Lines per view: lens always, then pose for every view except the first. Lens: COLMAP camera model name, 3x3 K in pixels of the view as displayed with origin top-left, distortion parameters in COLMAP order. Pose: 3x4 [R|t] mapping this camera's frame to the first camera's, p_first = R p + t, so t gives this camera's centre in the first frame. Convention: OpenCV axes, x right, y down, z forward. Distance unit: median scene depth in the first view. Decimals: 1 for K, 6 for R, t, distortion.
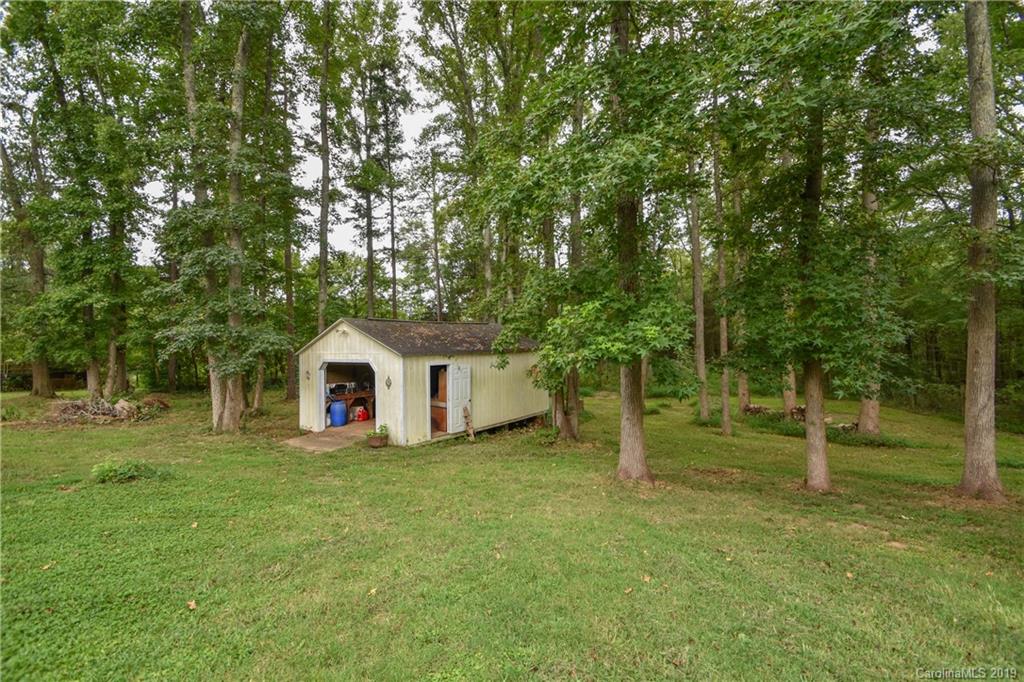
lens RADIAL K [[451.7, 0, 513.5], [0, 451.7, 341.8], [0, 0, 1]] dist [-0.005910, -0.005654]
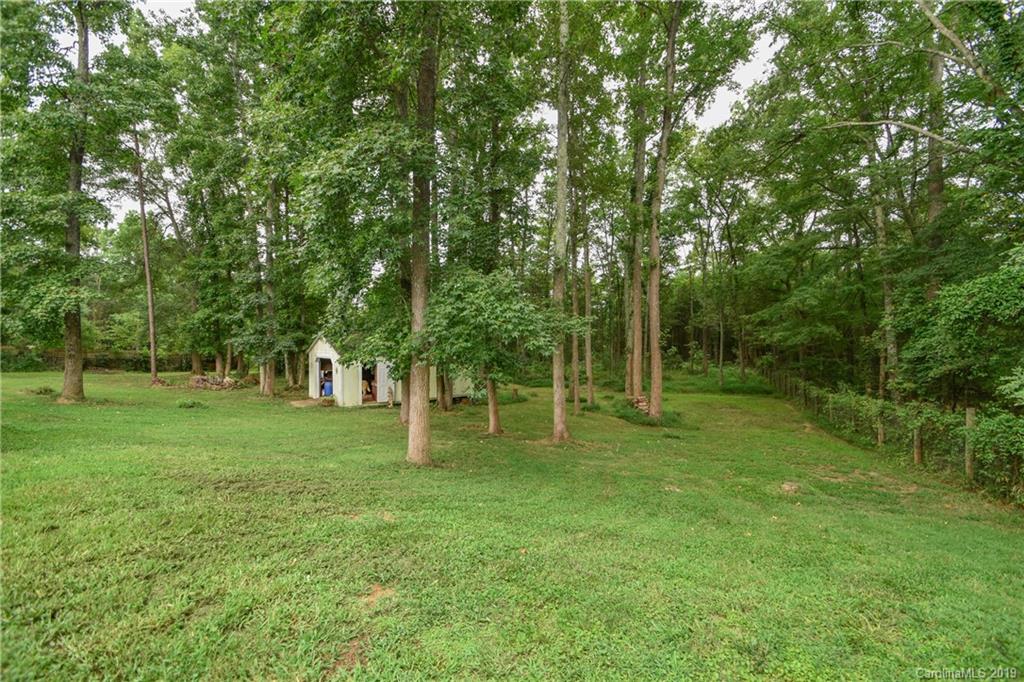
lens RADIAL K [[451.7, 0, 510.3], [0, 451.7, 340.2], [0, 0, 1]] dist [-0.005910, -0.005654]
pose [[0.968889, 0.013372, -0.247135, 0.676361], [-0.012054, 0.999904, 0.006844, -0.040761], [0.247203, -0.003652, 0.968957, -0.453078]]
